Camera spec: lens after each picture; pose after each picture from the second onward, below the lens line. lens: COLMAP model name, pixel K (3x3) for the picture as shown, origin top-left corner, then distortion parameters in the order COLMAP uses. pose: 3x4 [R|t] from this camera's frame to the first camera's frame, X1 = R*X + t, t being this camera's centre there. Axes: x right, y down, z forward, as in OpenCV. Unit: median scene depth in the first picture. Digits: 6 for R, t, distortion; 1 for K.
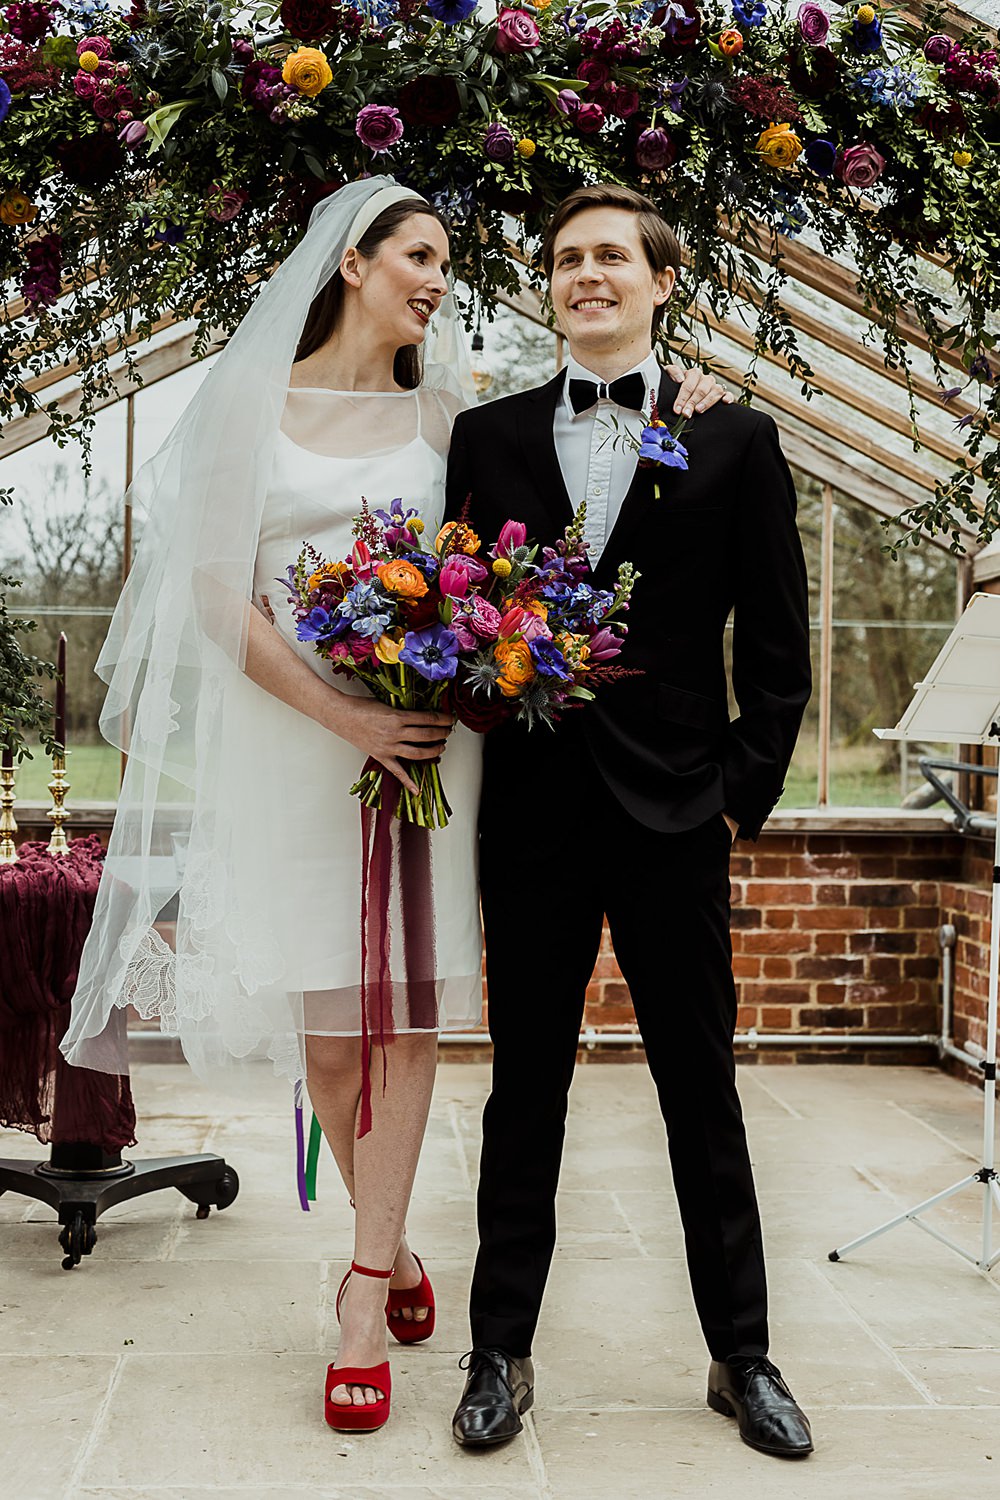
lens RADIAL K [[2131.6, 0, 500.0], [0, 2131.6, 750.0], [0, 0, 1]] dist [0.011487, -0.064842]
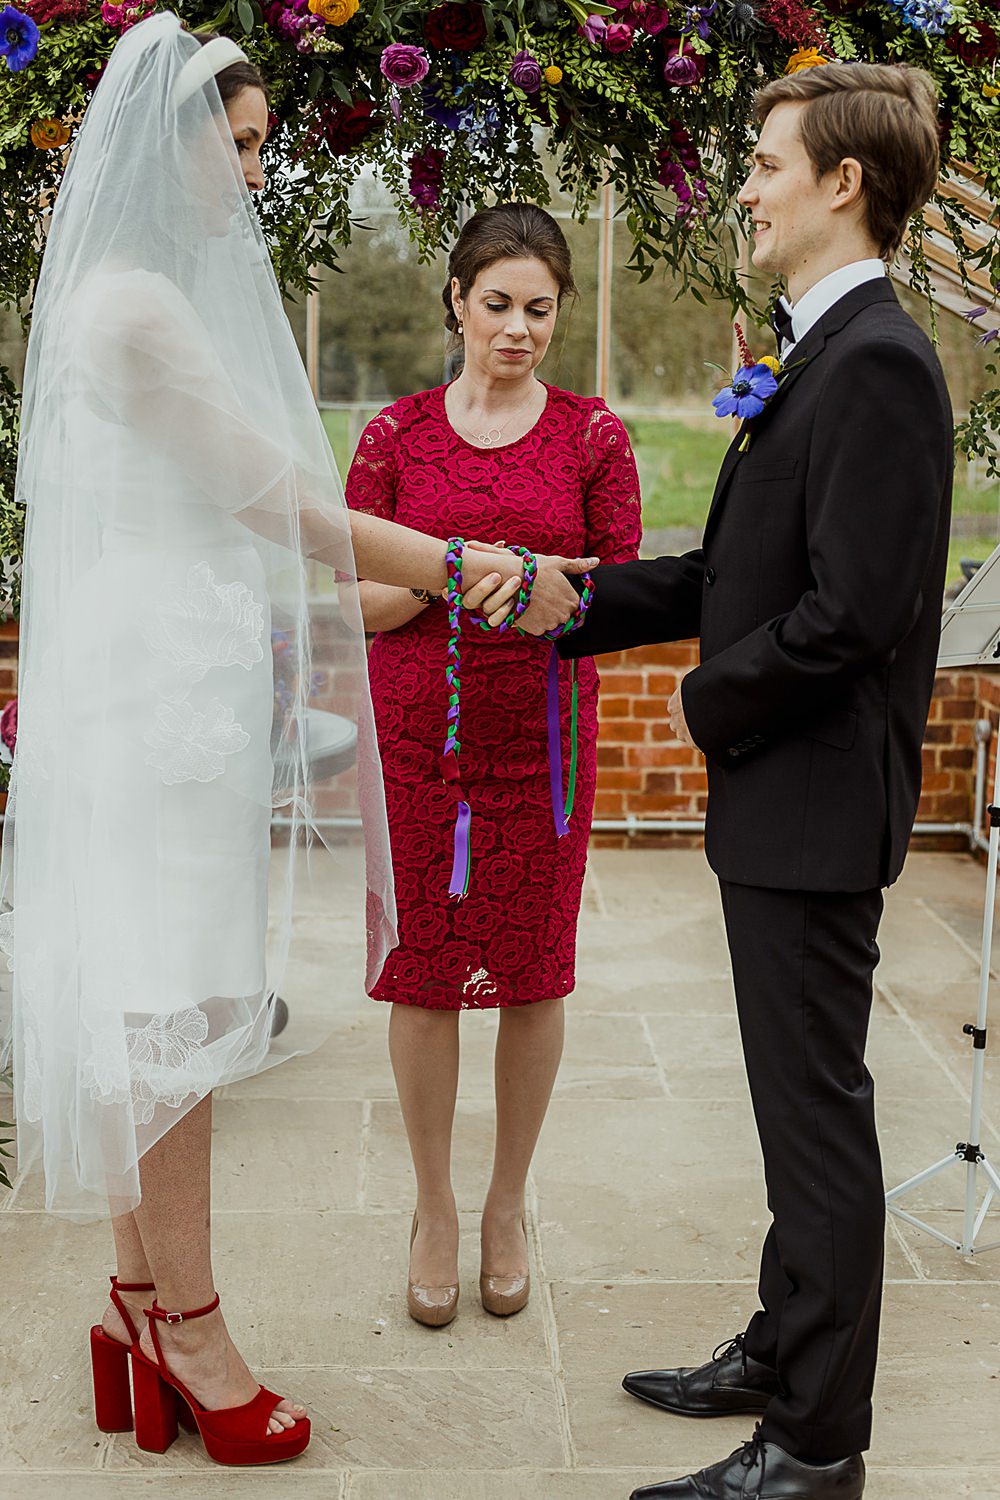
lens RADIAL K [[2147.0, 0, 500.0], [0, 2147.0, 750.0], [0, 0, 1]] dist [-0.015757, 0.051303]
pose [[0.999546, 0.005867, -0.029538, 0.018546], [-0.001188, 0.987760, 0.155976, -0.124728], [0.030091, -0.155870, 0.987319, -0.040955]]
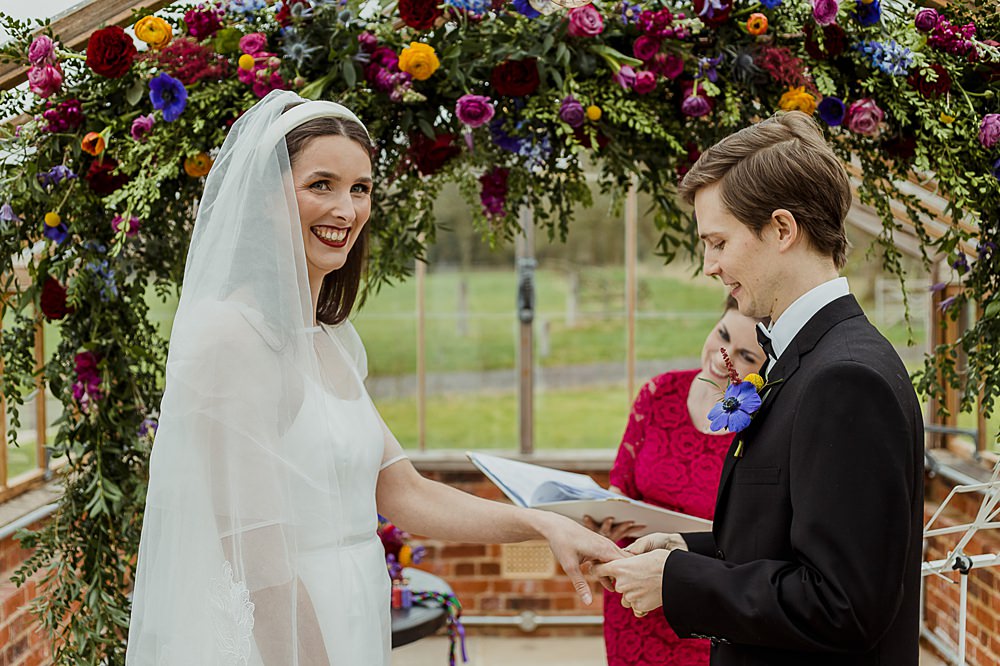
lens RADIAL K [[1431.3, 0, 500.0], [0, 1431.3, 333.0], [0, 0, 1]] dist [-0.015757, 0.051303]
pose [[0.997381, -0.014962, -0.070759, 0.014675], [0.018035, 0.998912, 0.043000, -0.187043], [0.070039, -0.044164, 0.996566, 0.147754]]
